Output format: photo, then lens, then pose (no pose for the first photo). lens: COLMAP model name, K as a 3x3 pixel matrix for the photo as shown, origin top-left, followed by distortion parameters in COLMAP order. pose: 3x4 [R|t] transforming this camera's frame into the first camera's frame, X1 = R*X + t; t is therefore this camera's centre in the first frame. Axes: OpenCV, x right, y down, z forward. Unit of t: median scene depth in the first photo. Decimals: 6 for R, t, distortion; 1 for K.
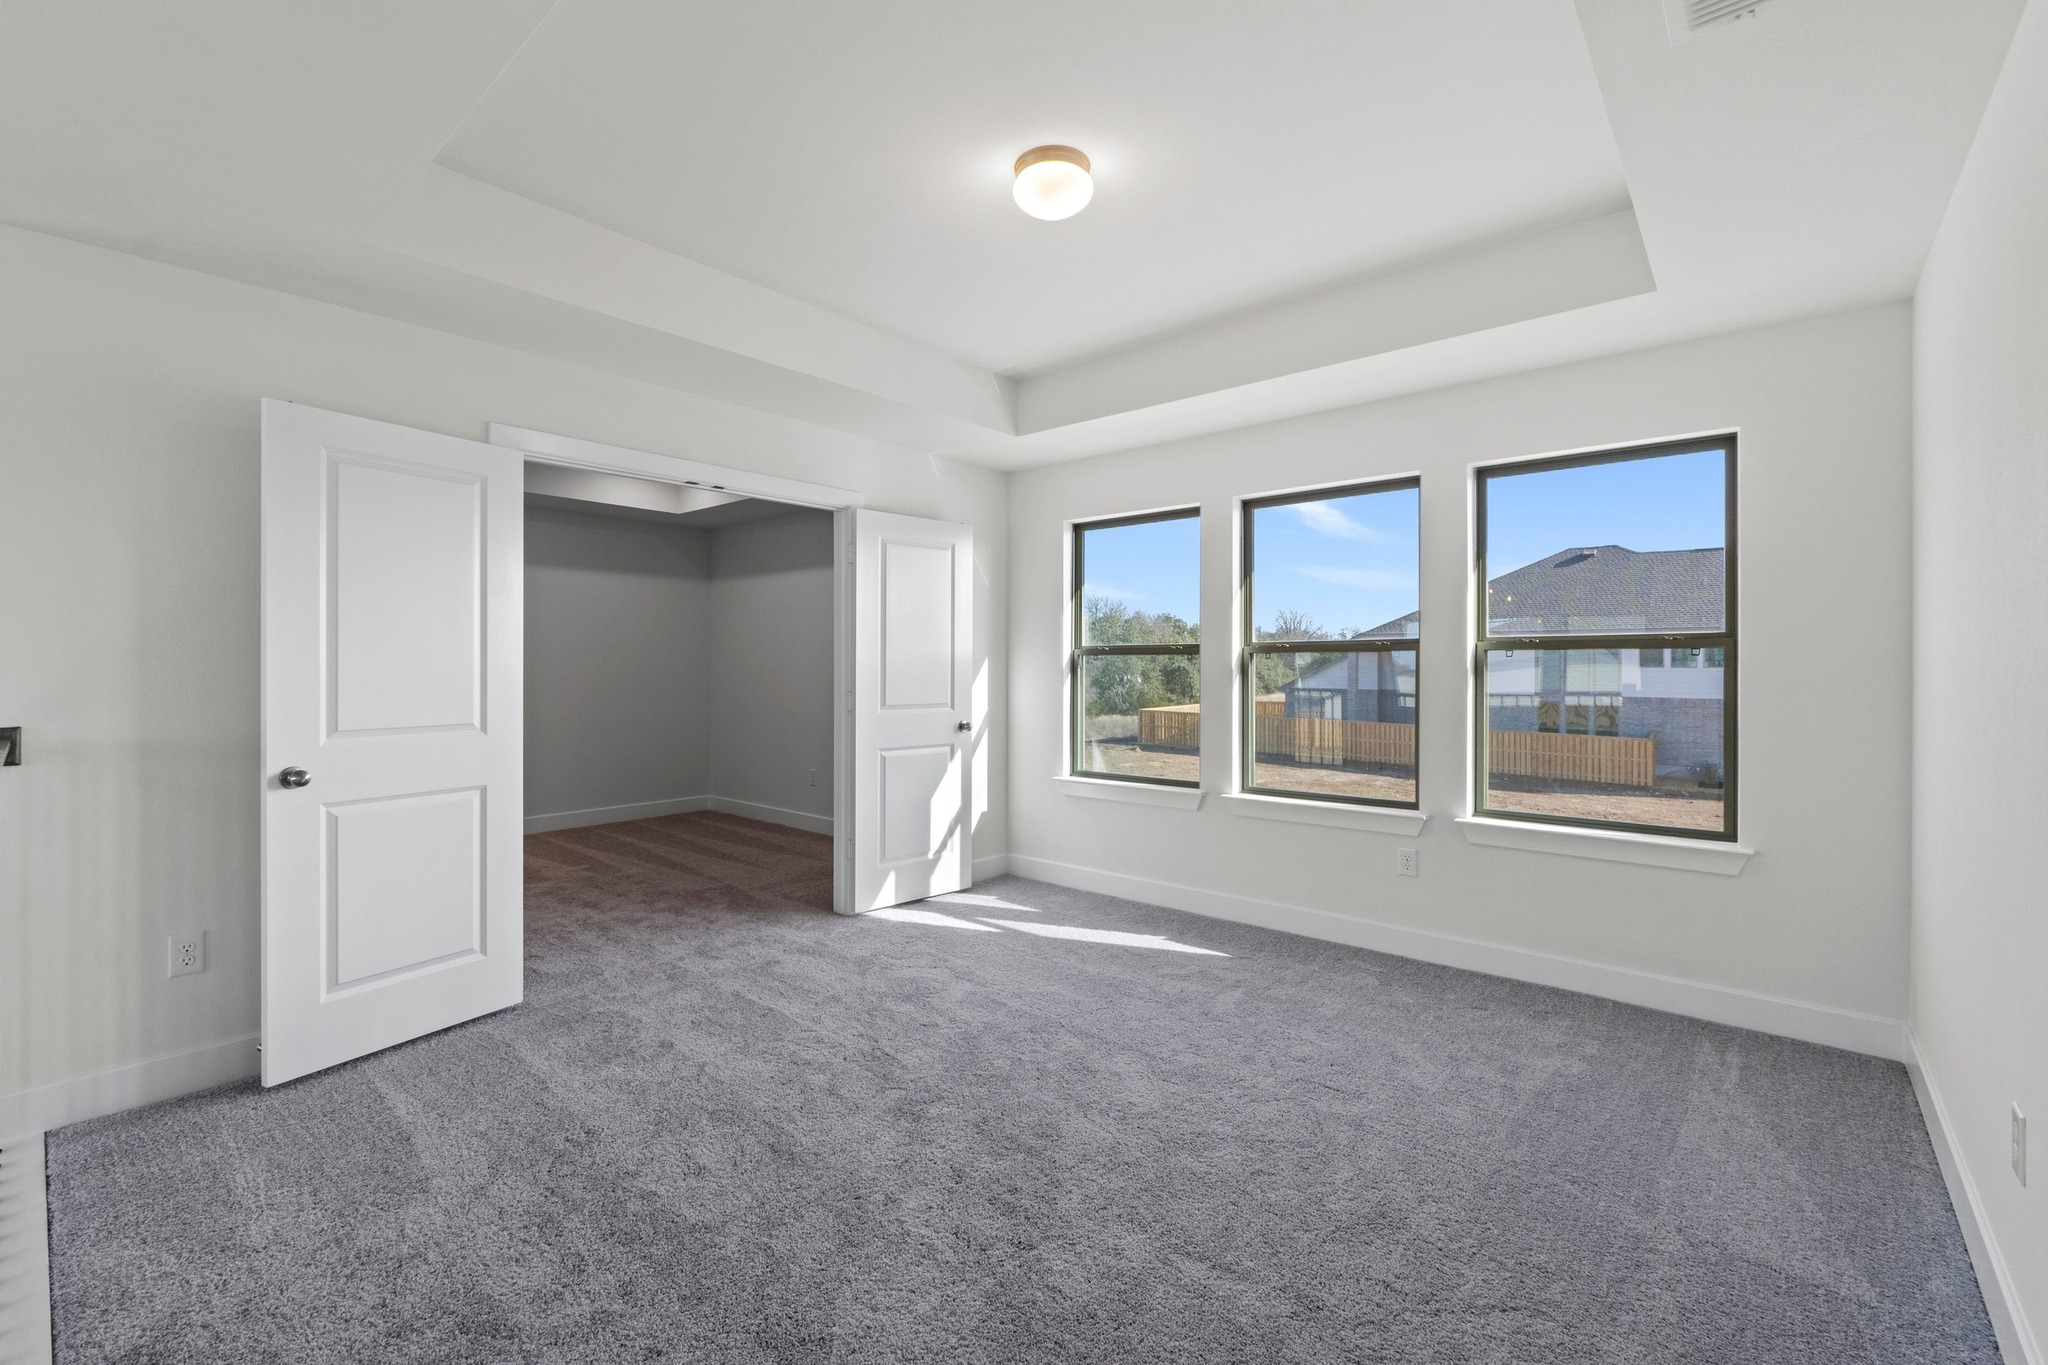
lens RADIAL K [[883.9, 0, 1023.8], [0, 883.9, 681.3], [0, 0, 1]] dist [0.002178, -0.000077]
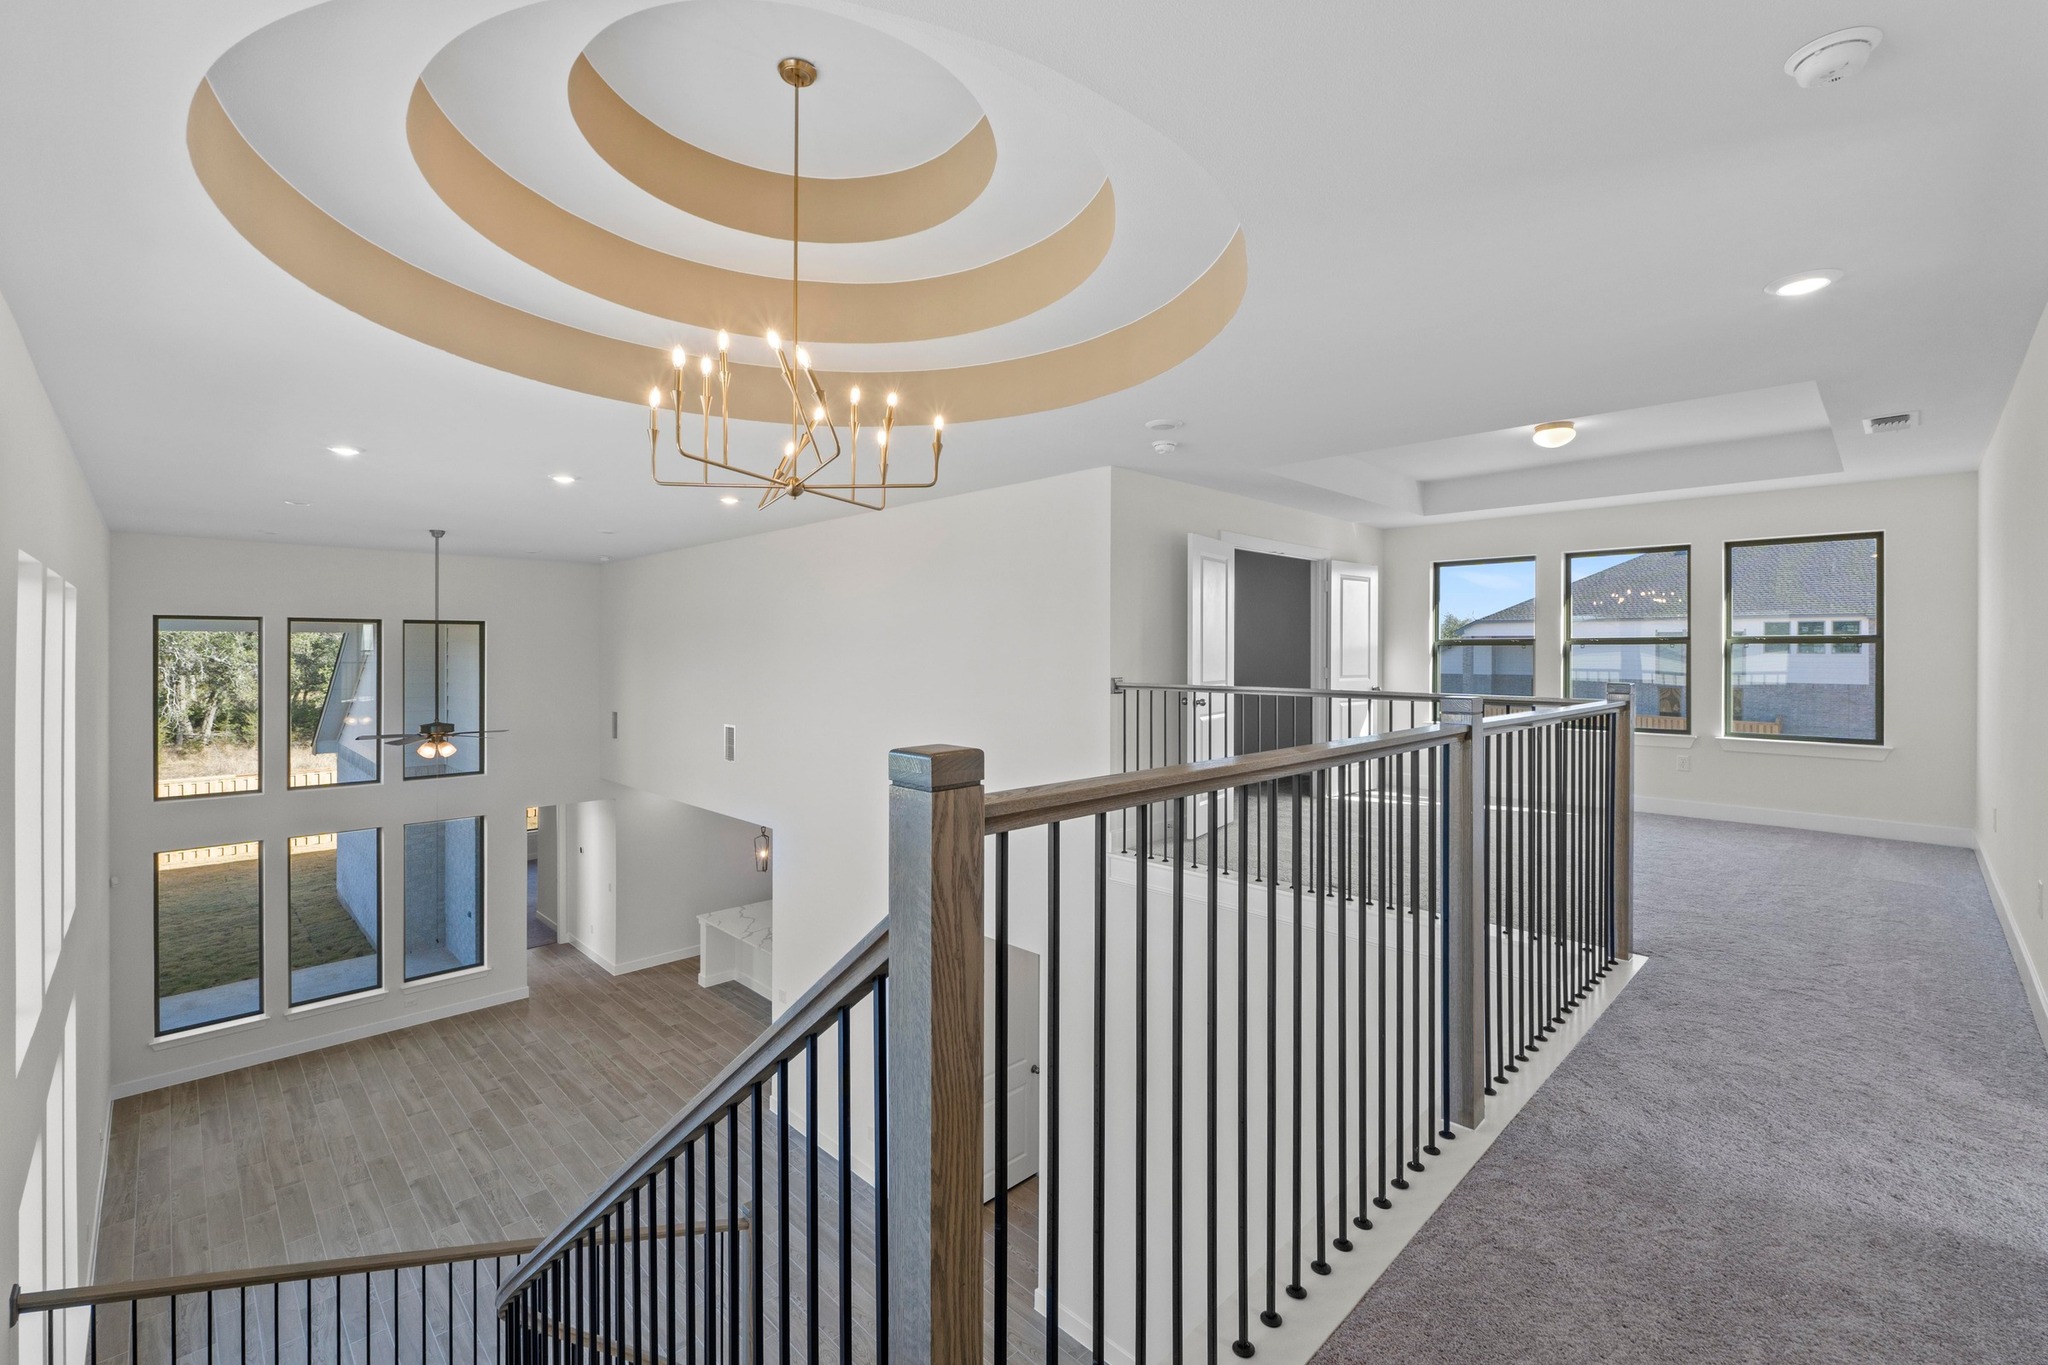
lens RADIAL K [[883.9, 0, 1022.6], [0, 883.9, 663.6], [0, 0, 1]] dist [0.002178, -0.000077]
pose [[0.996965, 0.004215, -0.077732, -0.758110], [-0.004564, 0.999980, -0.004313, 0.019678], [0.077713, 0.004655, 0.996965, -0.885671]]
